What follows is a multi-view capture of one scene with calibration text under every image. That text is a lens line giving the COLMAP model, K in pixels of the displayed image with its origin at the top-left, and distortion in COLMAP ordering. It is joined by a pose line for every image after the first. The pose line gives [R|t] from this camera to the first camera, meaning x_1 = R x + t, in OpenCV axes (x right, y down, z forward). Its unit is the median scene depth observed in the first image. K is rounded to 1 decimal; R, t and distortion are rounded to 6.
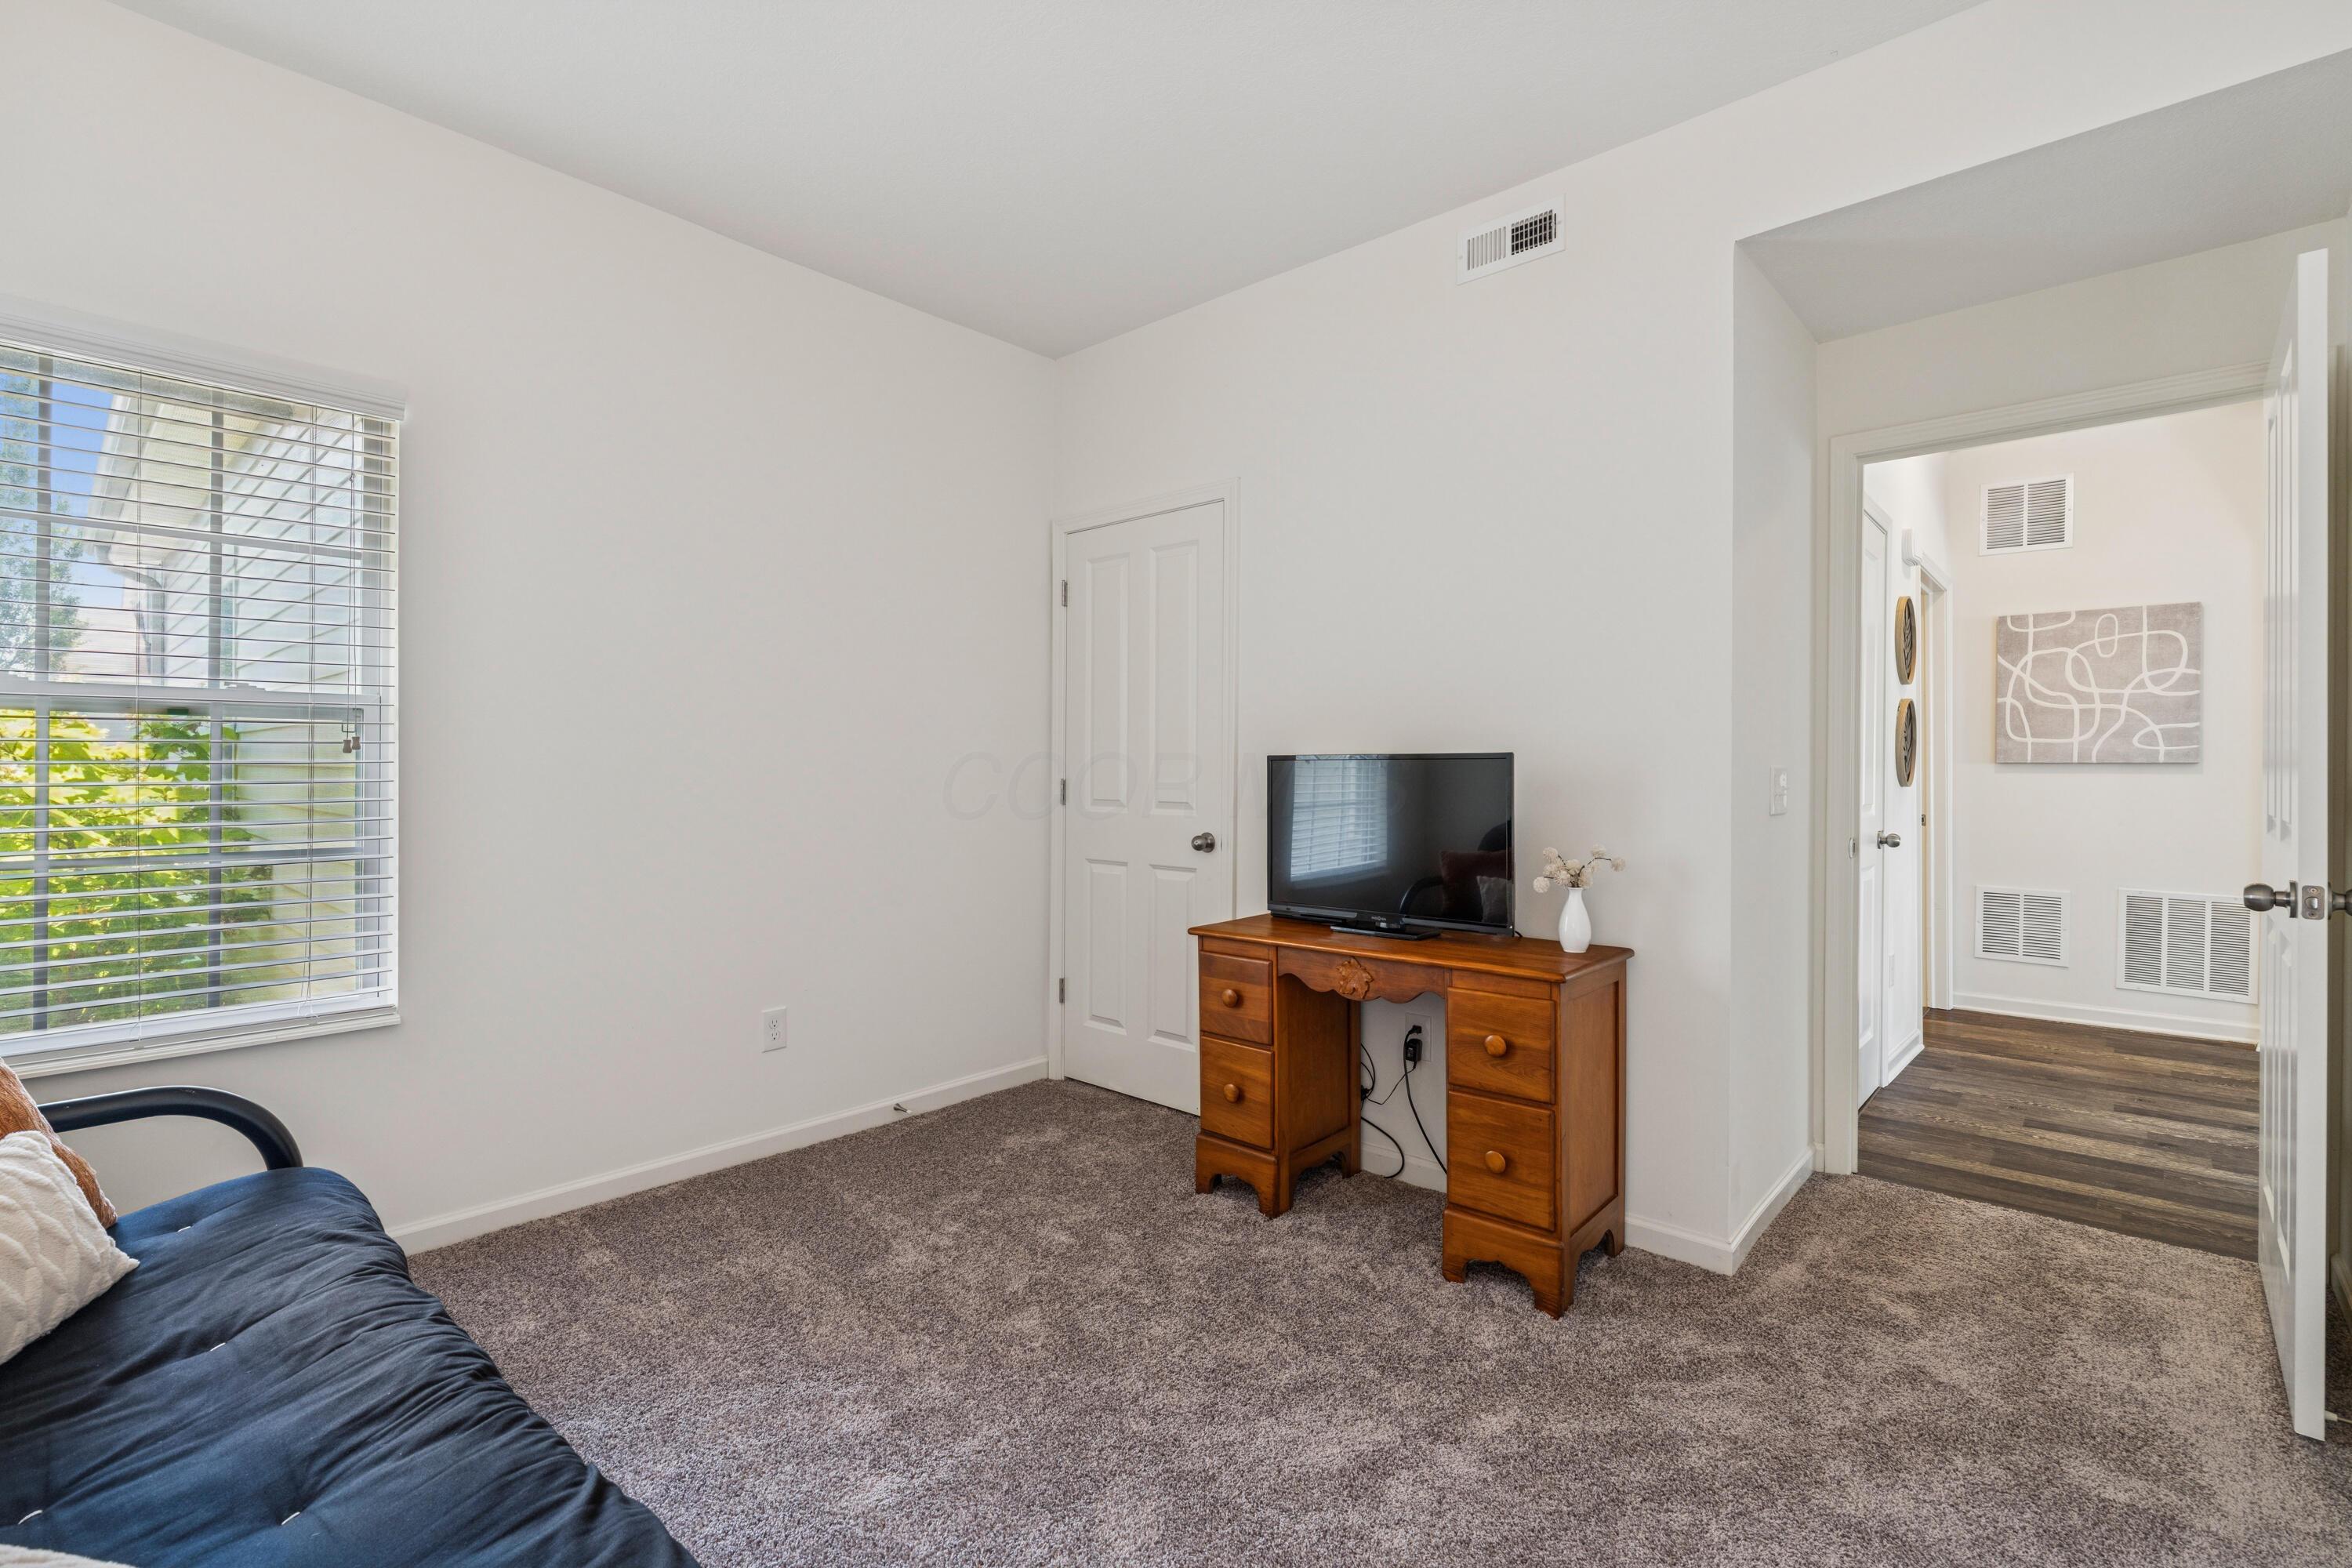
lens RADIAL K [[1067.2, 0, 1171.6], [0, 1067.2, 772.8], [0, 0, 1]] dist [-0.005295, -0.000543]
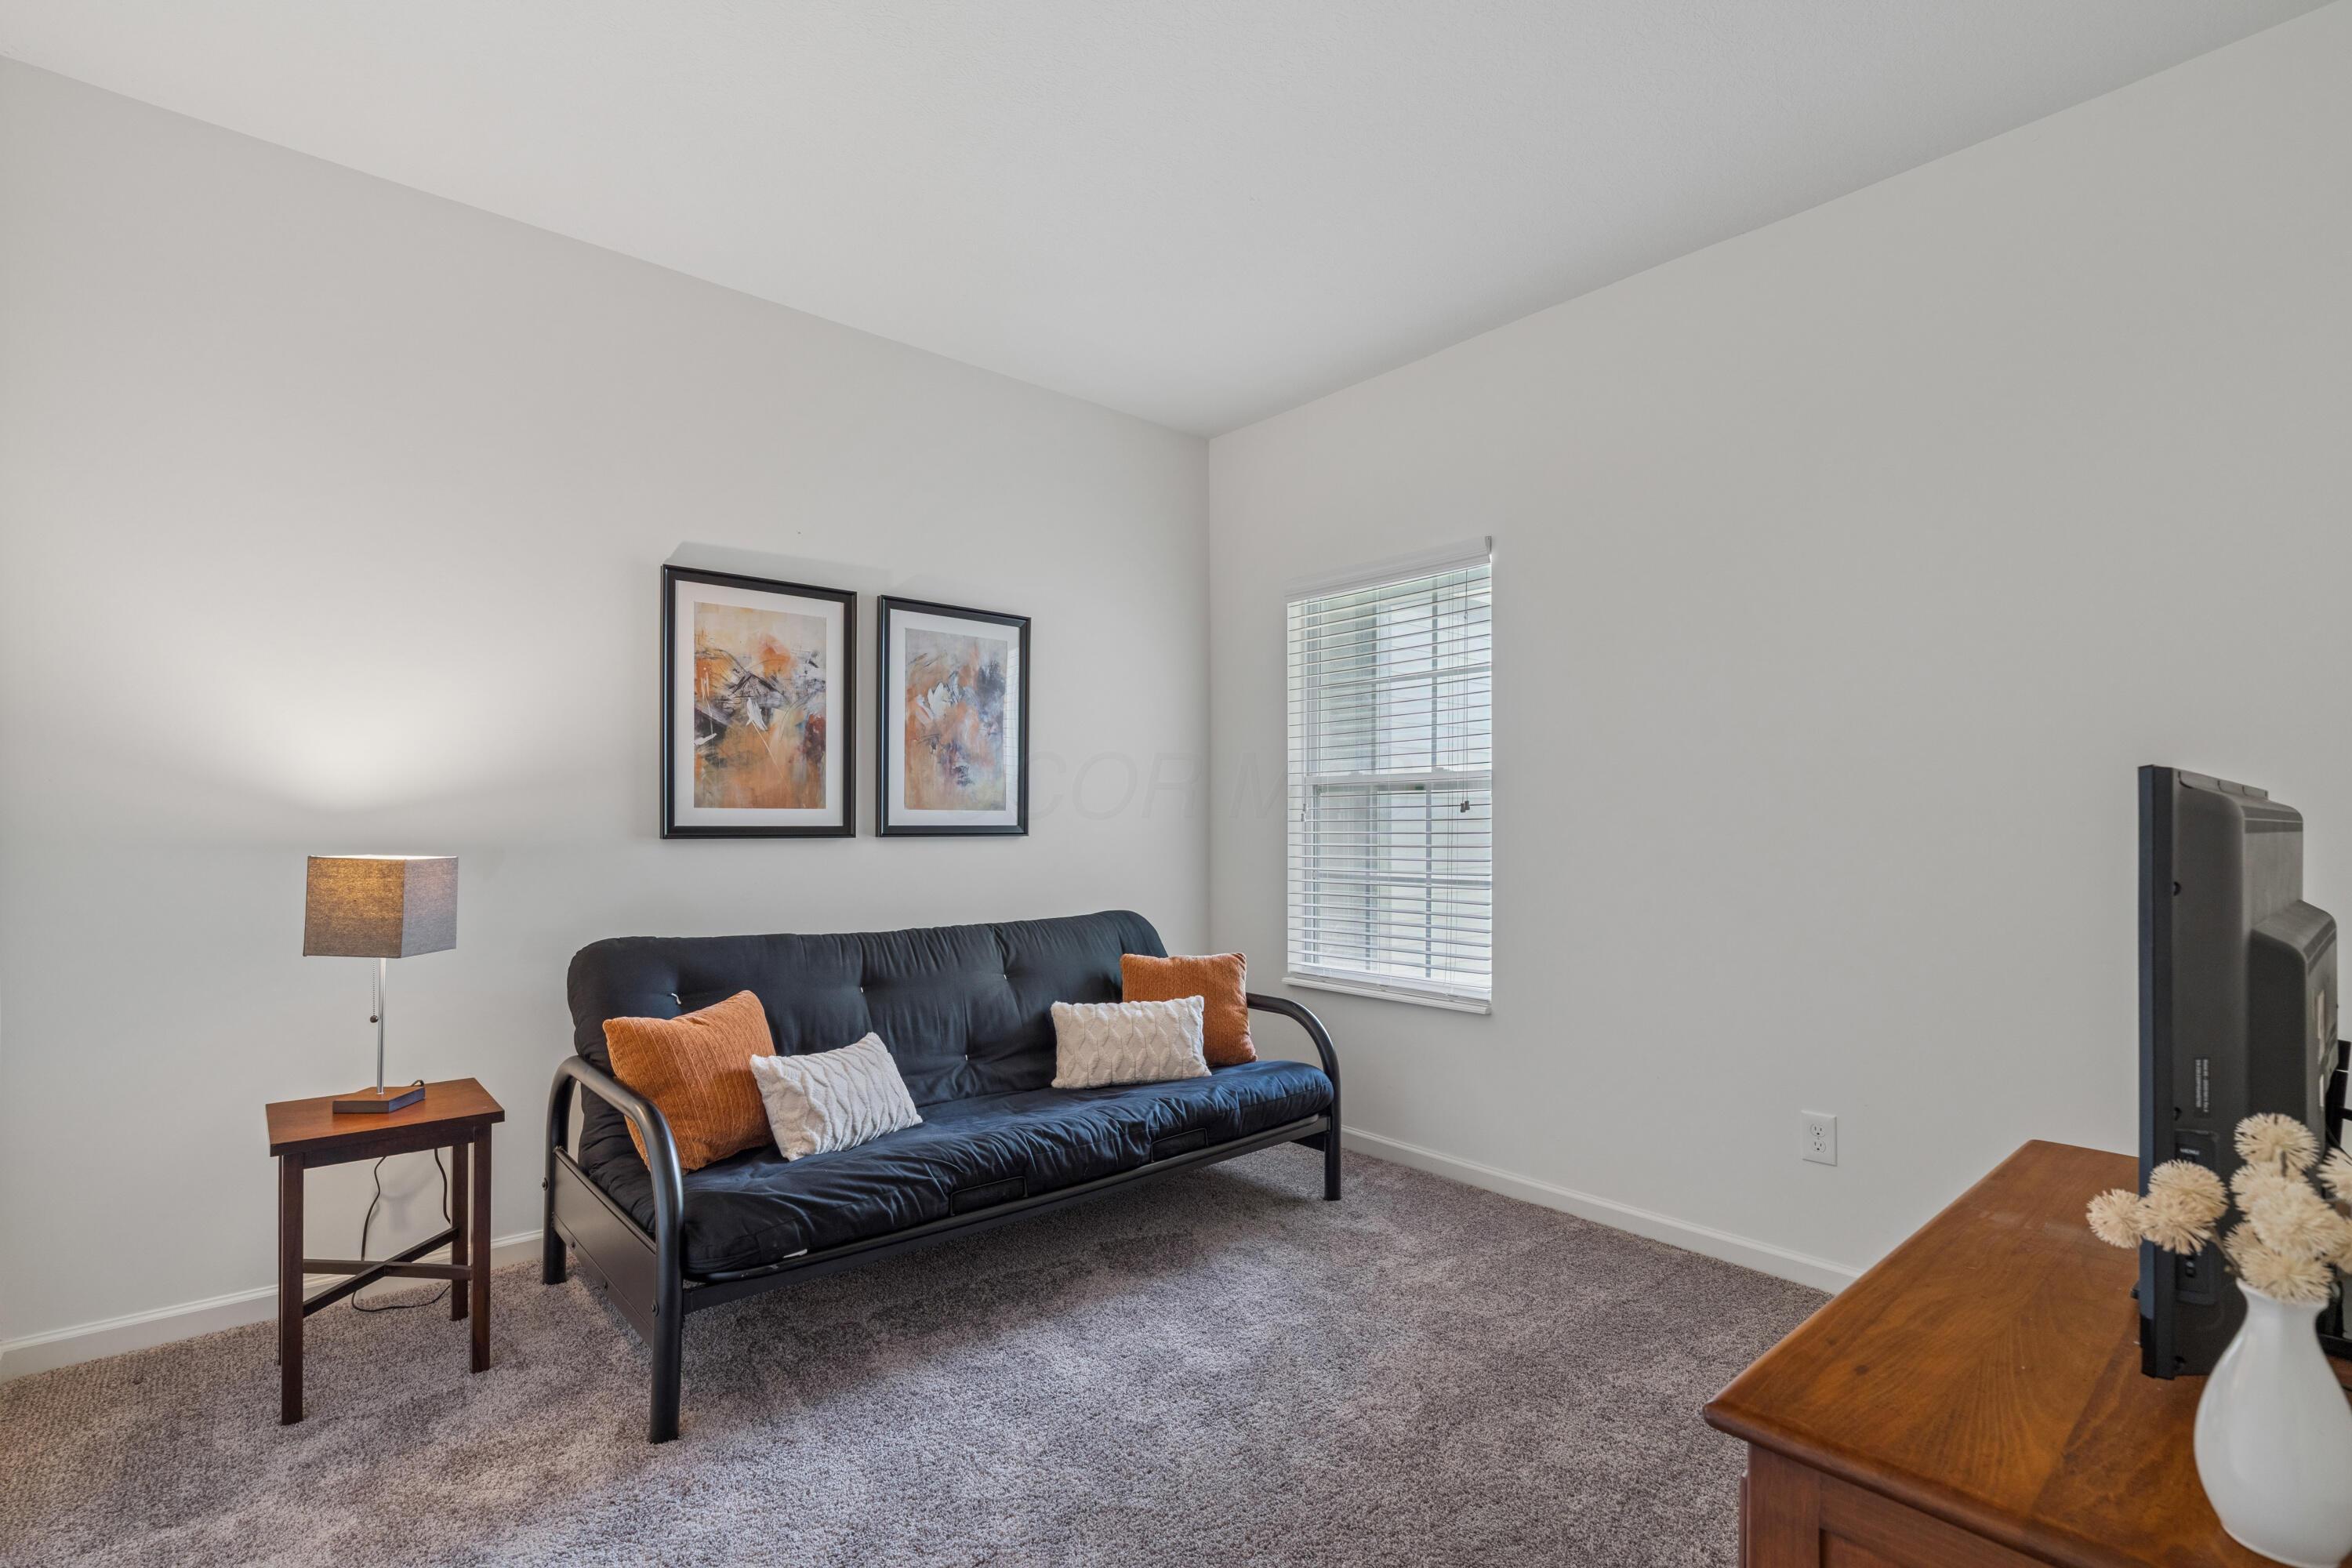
lens RADIAL K [[1067.2, 0, 1172.3], [0, 1067.2, 808.5], [0, 0, 1]] dist [-0.005295, -0.000543]
pose [[-0.139297, -0.013488, -0.990159, 0.660450], [-0.000113, 0.999907, -0.013605, -0.003981], [0.990251, -0.001784, -0.139285, 0.791953]]
